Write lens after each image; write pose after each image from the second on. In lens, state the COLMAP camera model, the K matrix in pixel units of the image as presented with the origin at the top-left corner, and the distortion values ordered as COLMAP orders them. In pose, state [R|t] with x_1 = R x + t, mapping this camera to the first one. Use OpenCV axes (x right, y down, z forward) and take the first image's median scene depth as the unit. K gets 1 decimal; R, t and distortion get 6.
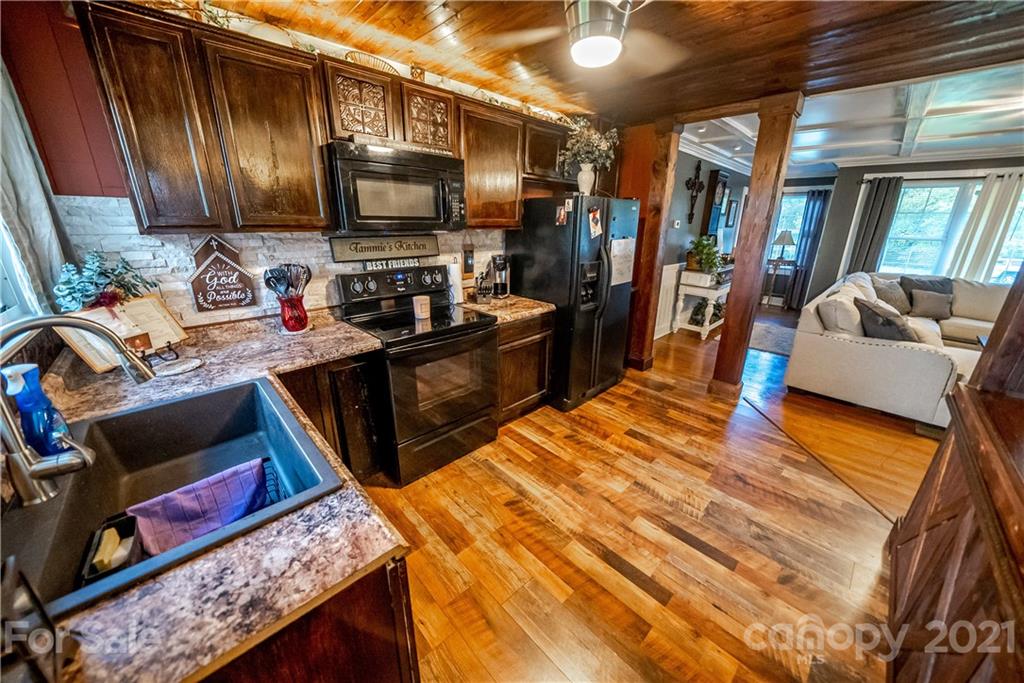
lens RADIAL K [[356.3, 0, 515.7], [0, 356.3, 343.2], [0, 0, 1]] dist [-0.021659, 0.000661]
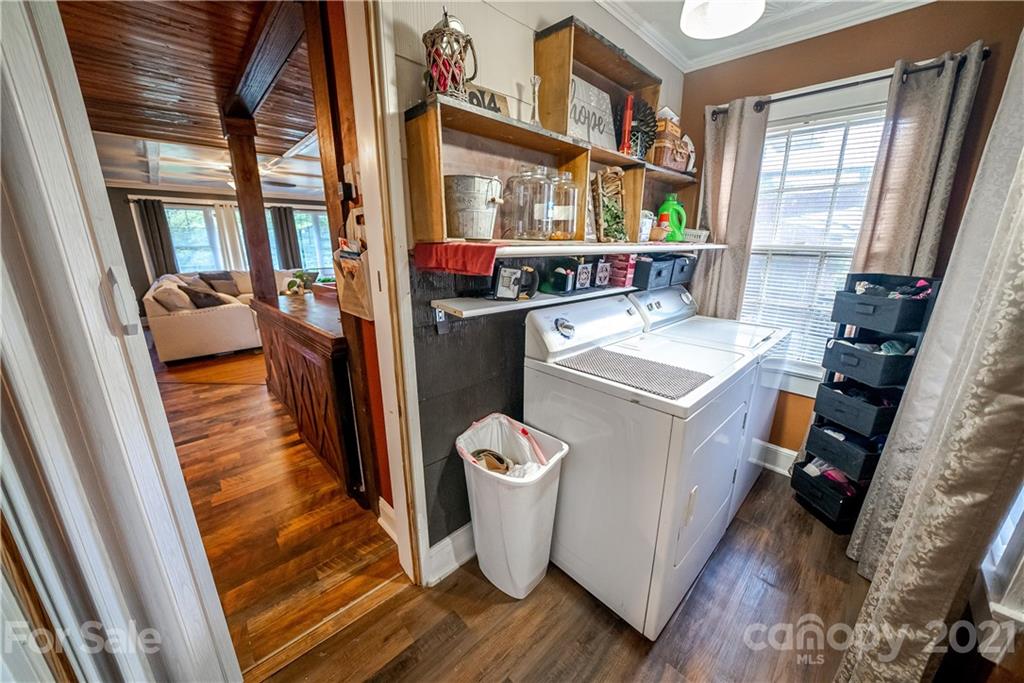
lens RADIAL K [[356.3, 0, 510.2], [0, 356.3, 339.0], [0, 0, 1]] dist [-0.021659, 0.000661]
pose [[0.005219, -0.259669, 0.965684, -0.520615], [0.327328, 0.912939, 0.243717, 0.205219], [-0.944896, 0.314823, 0.089762, -0.376719]]
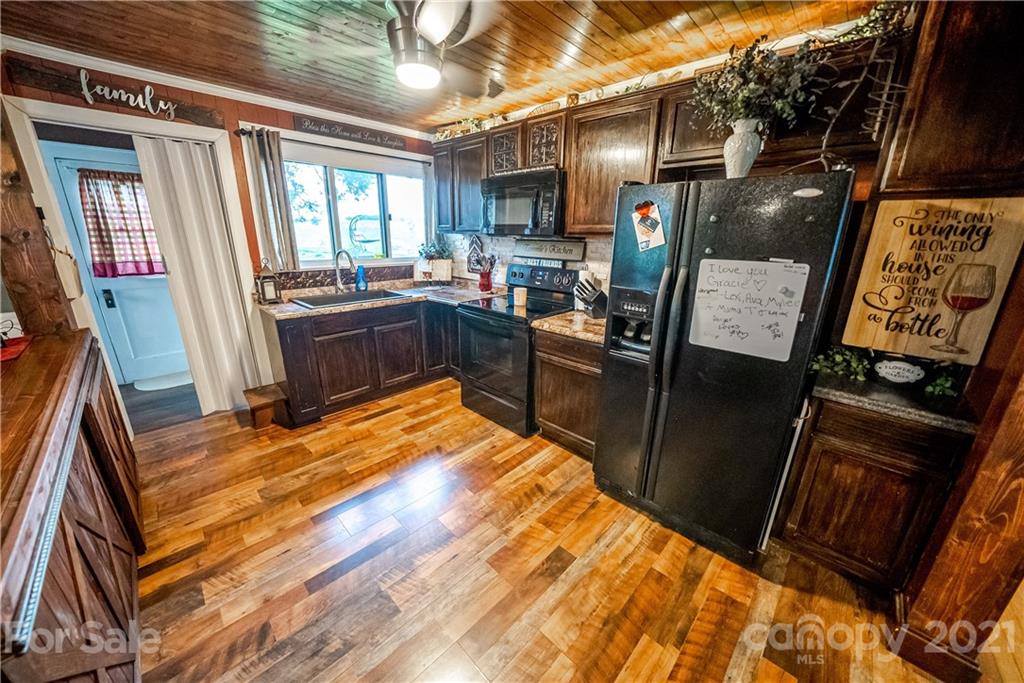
lens RADIAL K [[356.3, 0, 514.2], [0, 356.3, 344.3], [0, 0, 1]] dist [-0.021659, 0.000661]
pose [[0.045909, 0.289806, -0.955984, 0.914343], [-0.337562, 0.905199, 0.258200, -0.248305], [0.940183, 0.310850, 0.139384, 0.804808]]
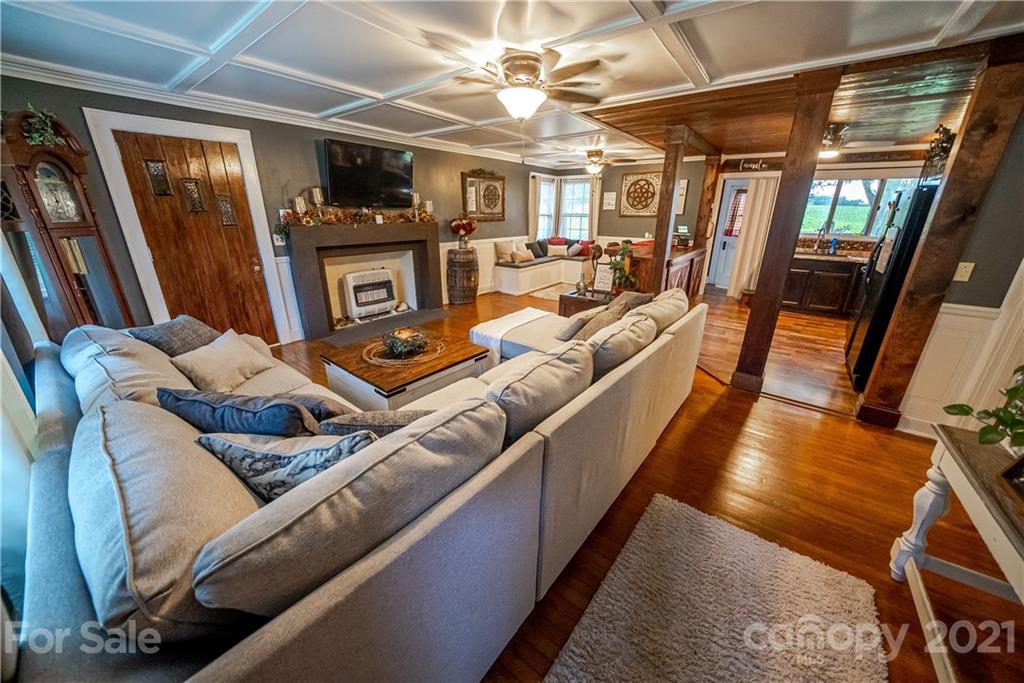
lens RADIAL K [[356.3, 0, 510.1], [0, 356.3, 340.8], [0, 0, 1]] dist [-0.021659, 0.000661]
pose [[-0.988842, 0.037093, -0.144275, 1.889618], [-0.061335, 0.781224, 0.621230, -0.710419], [0.135754, 0.623147, -0.770232, 2.167577]]
